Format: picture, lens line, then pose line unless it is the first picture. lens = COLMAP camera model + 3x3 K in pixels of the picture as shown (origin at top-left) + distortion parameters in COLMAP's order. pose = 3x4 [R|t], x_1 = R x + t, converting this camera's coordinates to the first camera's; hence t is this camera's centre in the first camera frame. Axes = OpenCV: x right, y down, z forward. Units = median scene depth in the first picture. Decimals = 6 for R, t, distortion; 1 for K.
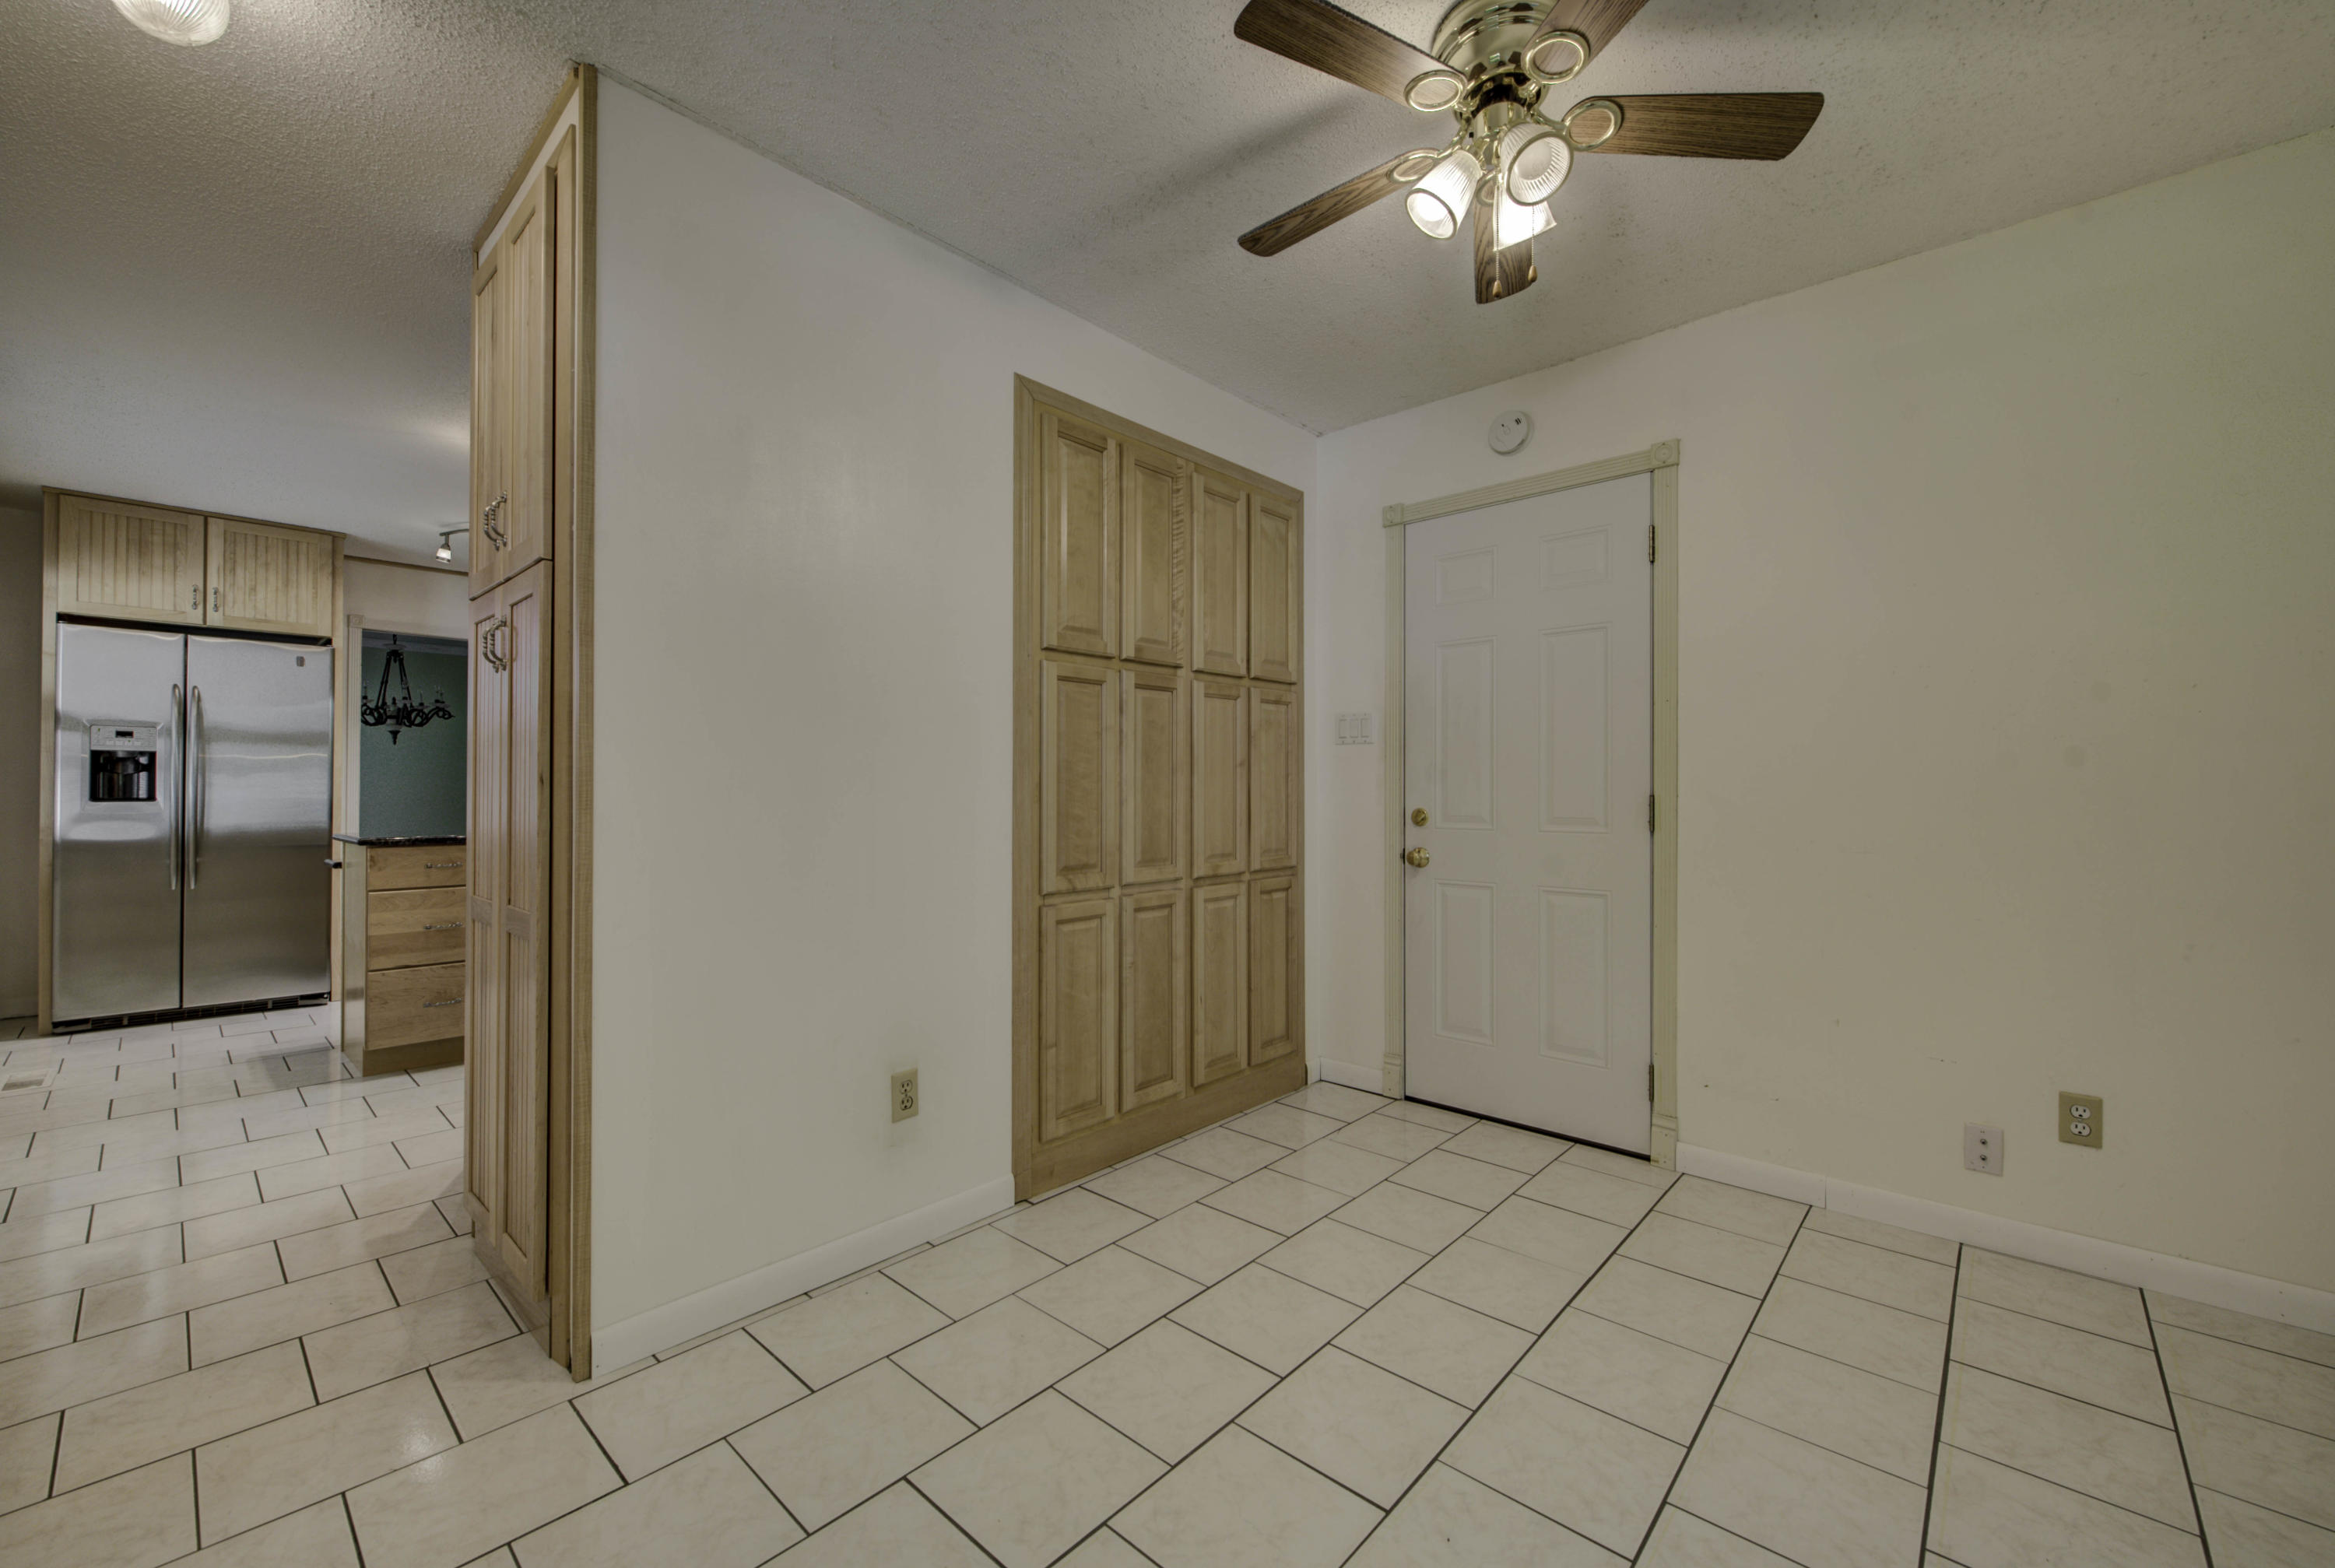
lens RADIAL K [[921.6, 0, 1158.1], [0, 921.6, 776.2], [0, 0, 1]] dist [0.002755, -0.000953]
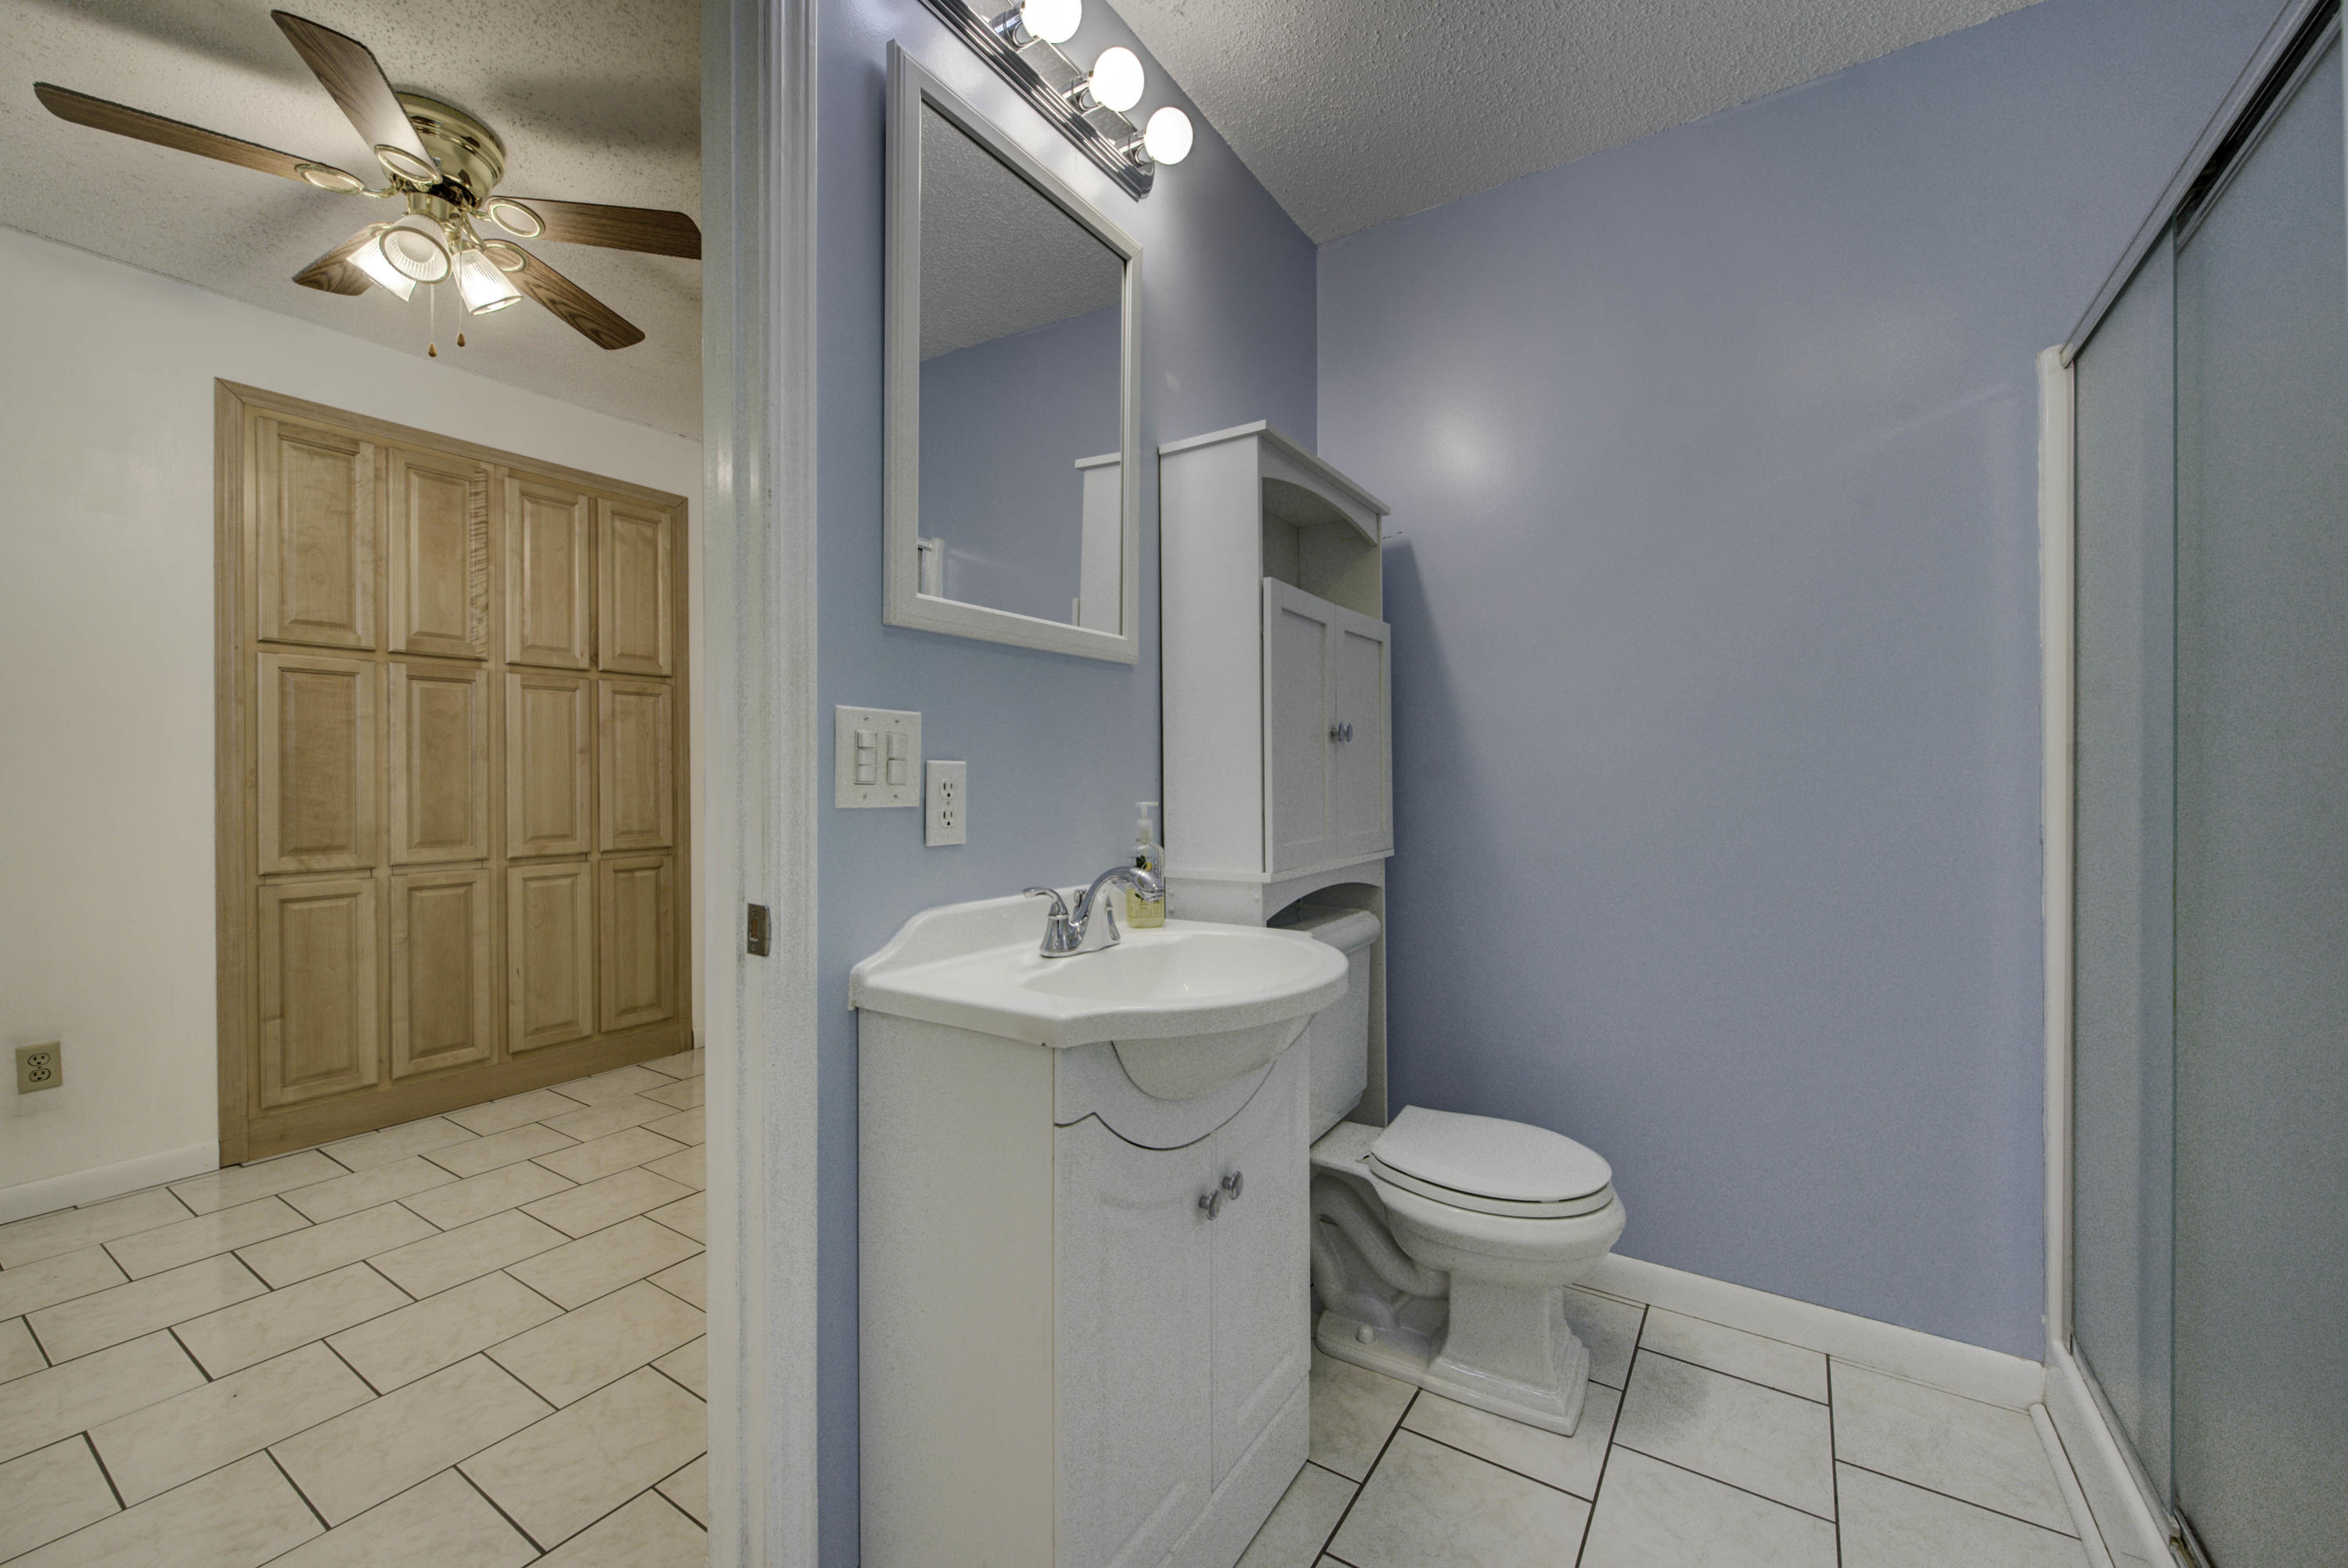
lens RADIAL K [[926.7, 0, 1180.7], [0, 926.7, 772.7], [0, 0, 1]] dist [0.002755, -0.000953]
pose [[0.987436, 0.002818, 0.157993, 0.677602], [-0.004958, 0.999901, 0.013155, -0.006961], [-0.157940, -0.013773, 0.987353, -0.193783]]
